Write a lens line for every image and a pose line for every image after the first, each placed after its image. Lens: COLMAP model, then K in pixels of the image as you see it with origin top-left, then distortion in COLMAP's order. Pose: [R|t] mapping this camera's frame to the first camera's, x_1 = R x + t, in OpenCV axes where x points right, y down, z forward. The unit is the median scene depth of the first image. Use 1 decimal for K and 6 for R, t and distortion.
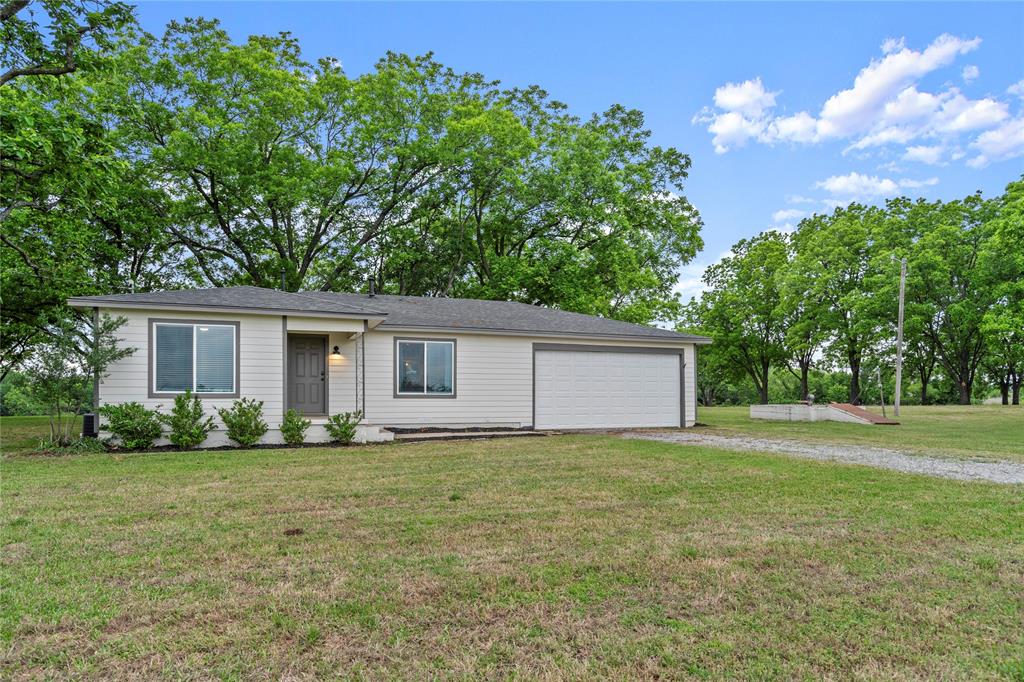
lens RADIAL K [[668.0, 0, 510.8], [0, 668.0, 375.6], [0, 0, 1]] dist [0.001746, 0.002202]
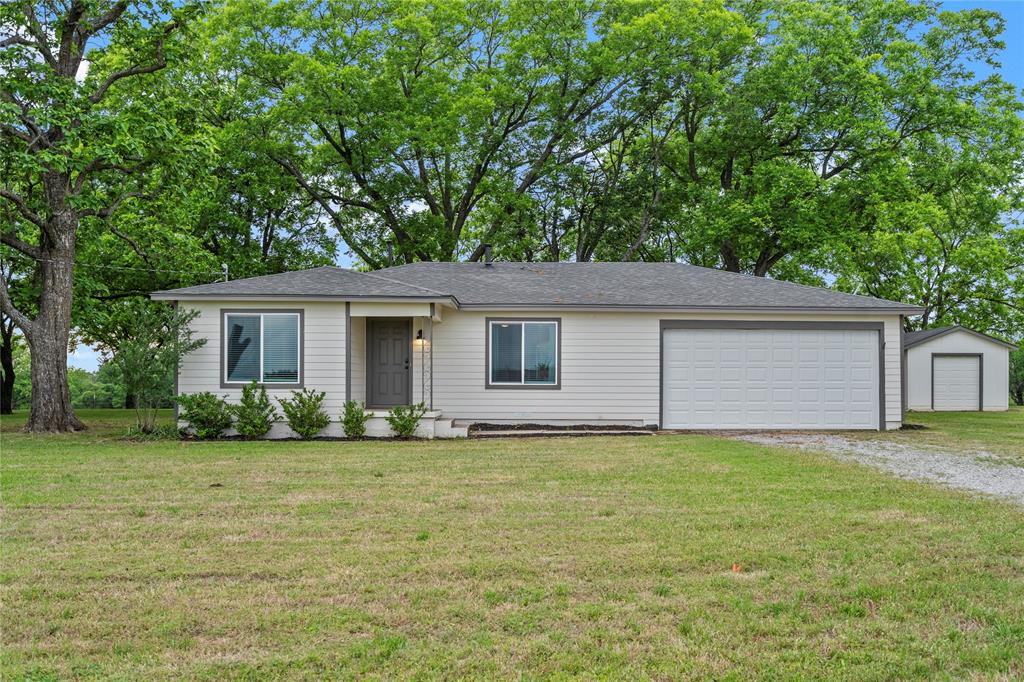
lens RADIAL K [[1073.9, 0, 512.0], [0, 1073.9, 341.0], [0, 0, 1]] dist [-0.007597, -0.008222]
pose [[0.938676, -0.012530, -0.344572, 0.397771], [0.008851, 0.999886, -0.012249, -0.012840], [0.344686, 0.008448, 0.938680, -0.342238]]
